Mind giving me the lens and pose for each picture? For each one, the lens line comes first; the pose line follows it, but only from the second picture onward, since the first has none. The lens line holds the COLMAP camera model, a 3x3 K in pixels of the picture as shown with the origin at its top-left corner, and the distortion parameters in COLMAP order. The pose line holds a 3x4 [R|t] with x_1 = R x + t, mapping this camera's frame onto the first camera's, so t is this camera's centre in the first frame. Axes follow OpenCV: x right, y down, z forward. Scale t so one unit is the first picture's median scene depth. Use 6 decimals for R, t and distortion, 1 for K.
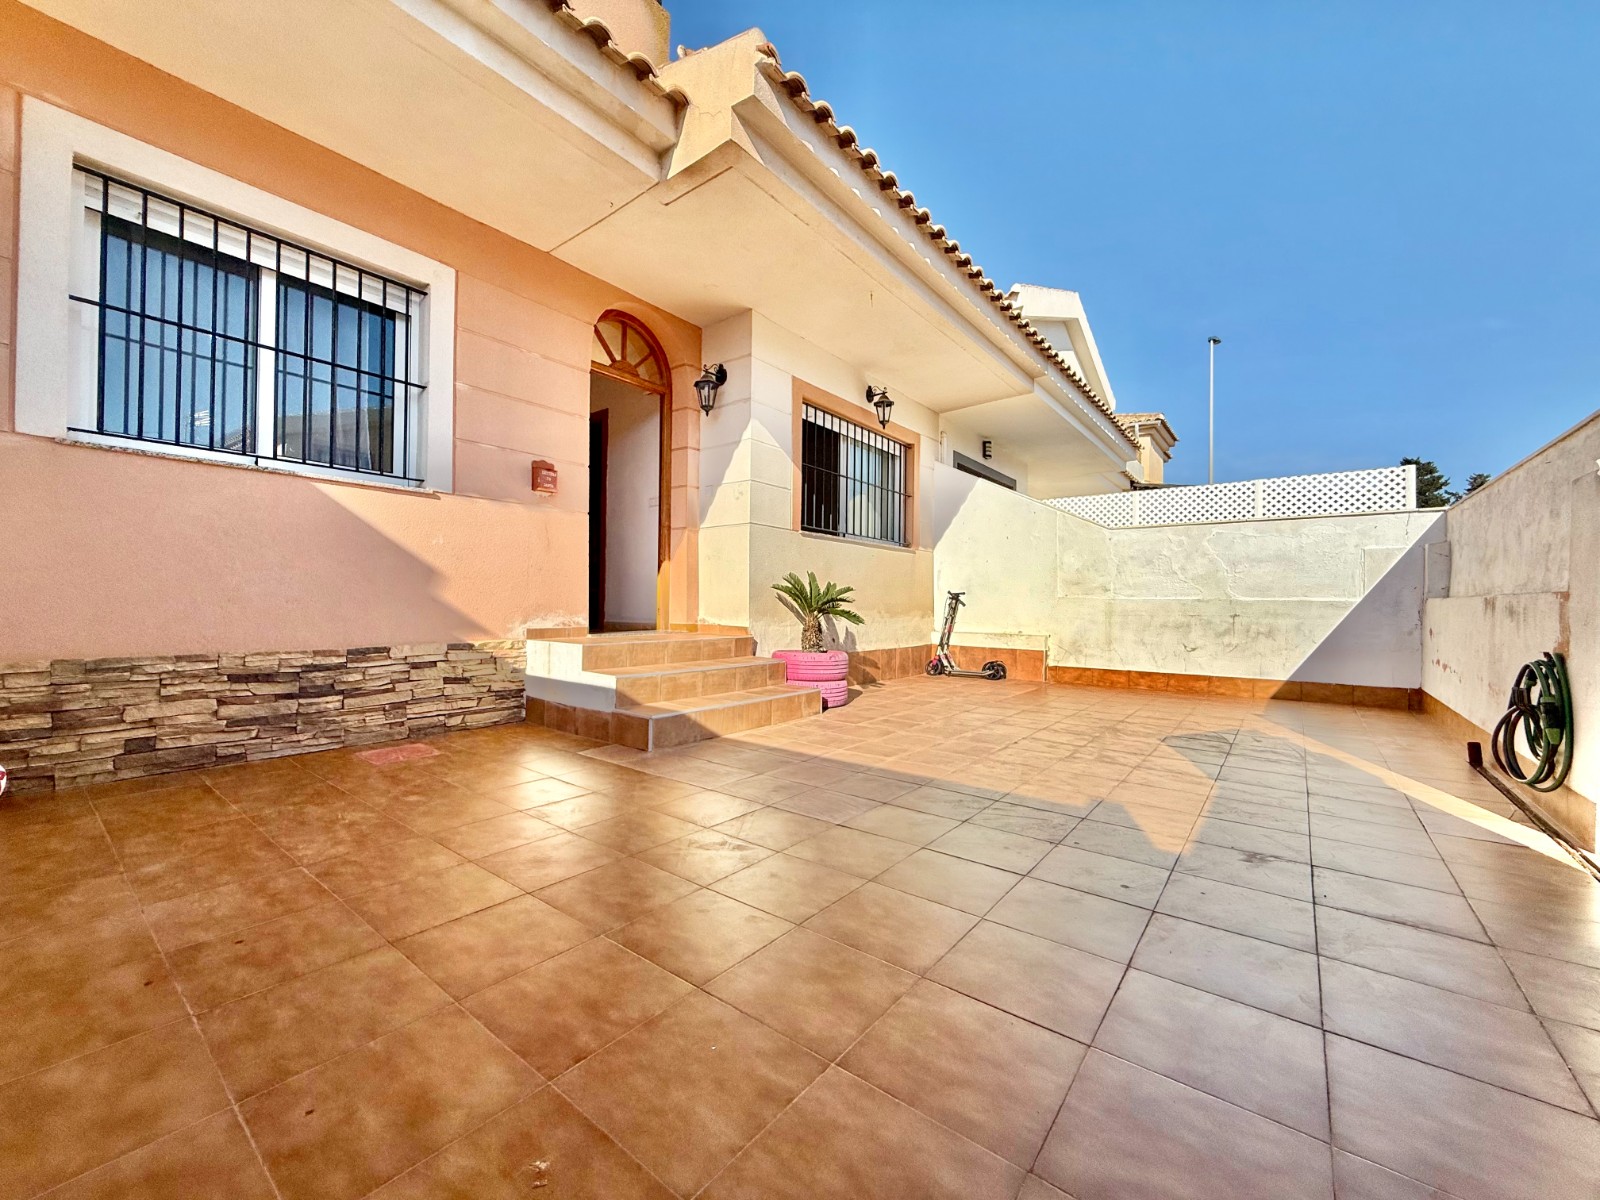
lens RADIAL K [[598.0, 0, 870.3], [0, 598.0, 595.5], [0, 0, 1]] dist [0.000923, 0.000042]
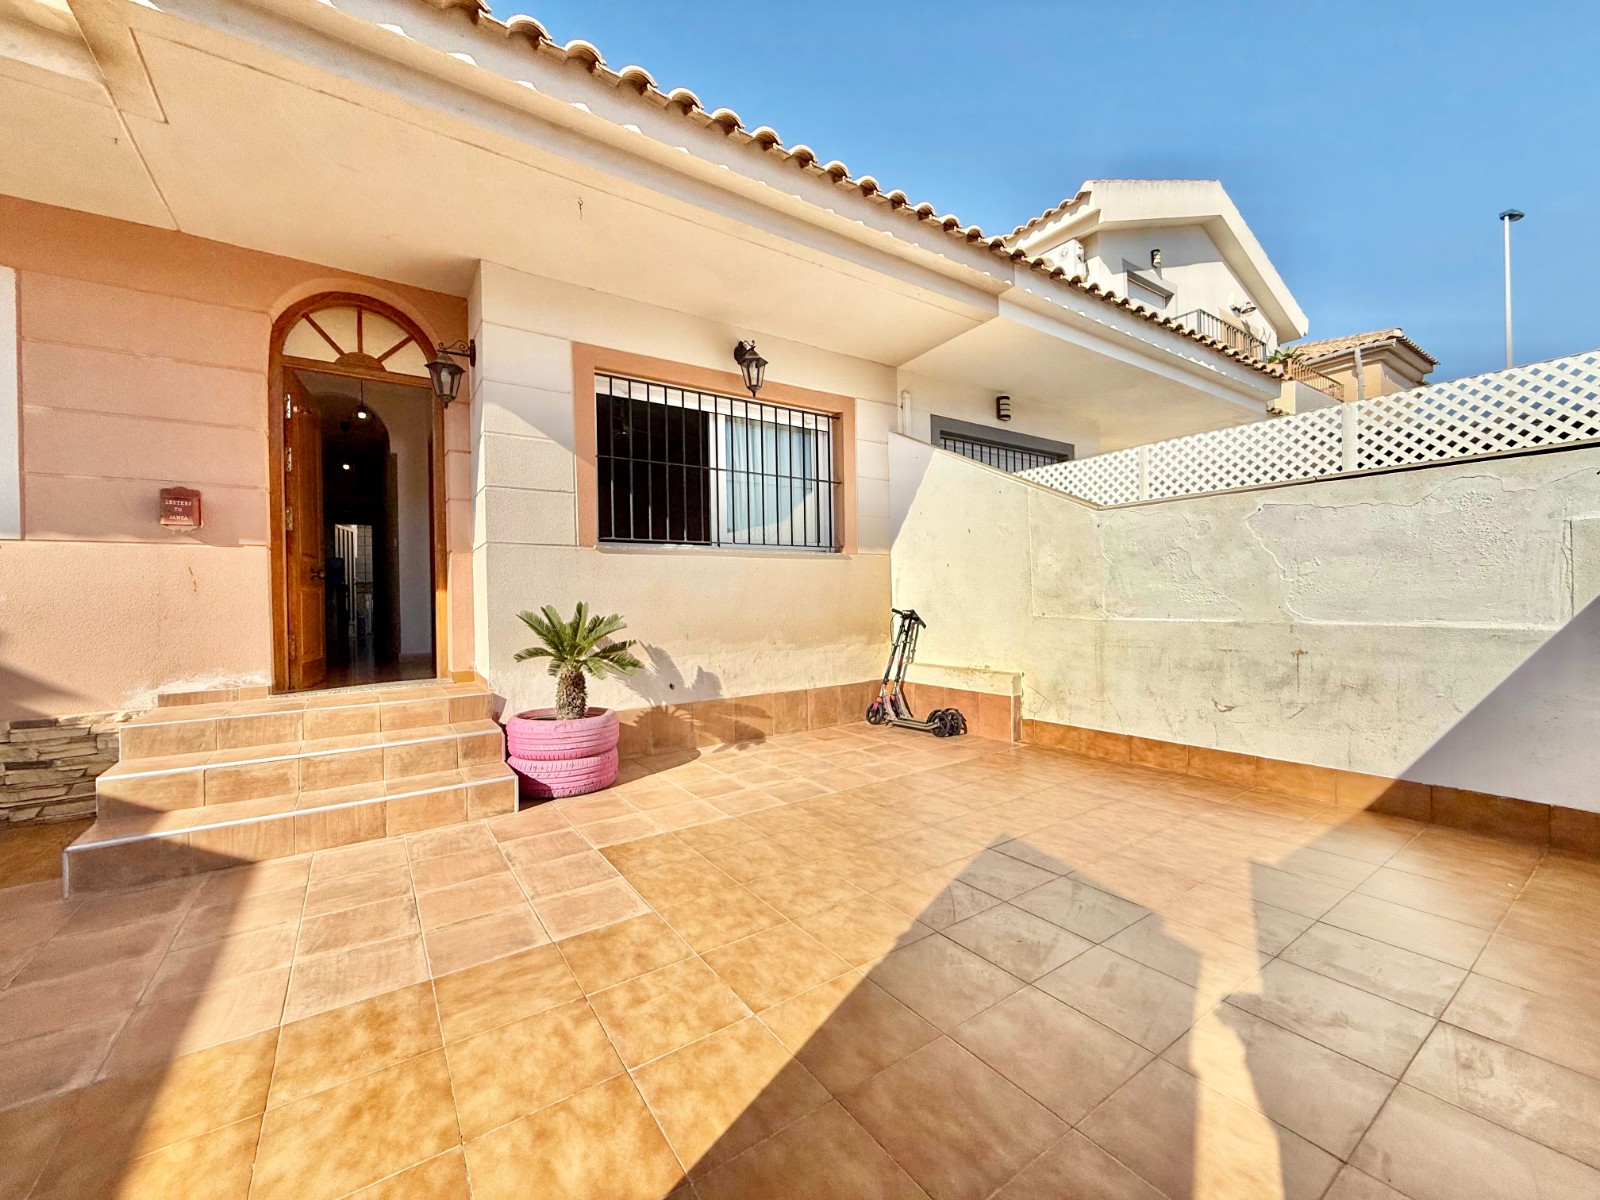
lens RADIAL K [[642.3, 0, 816.5], [0, 642.3, 598.6], [0, 0, 1]] dist [0.001202, -0.000123]
pose [[0.950157, -0.029670, -0.310356, 0.355756], [0.032464, 0.999466, 0.003838, -0.031937], [0.310077, -0.013722, 0.950613, 0.283103]]
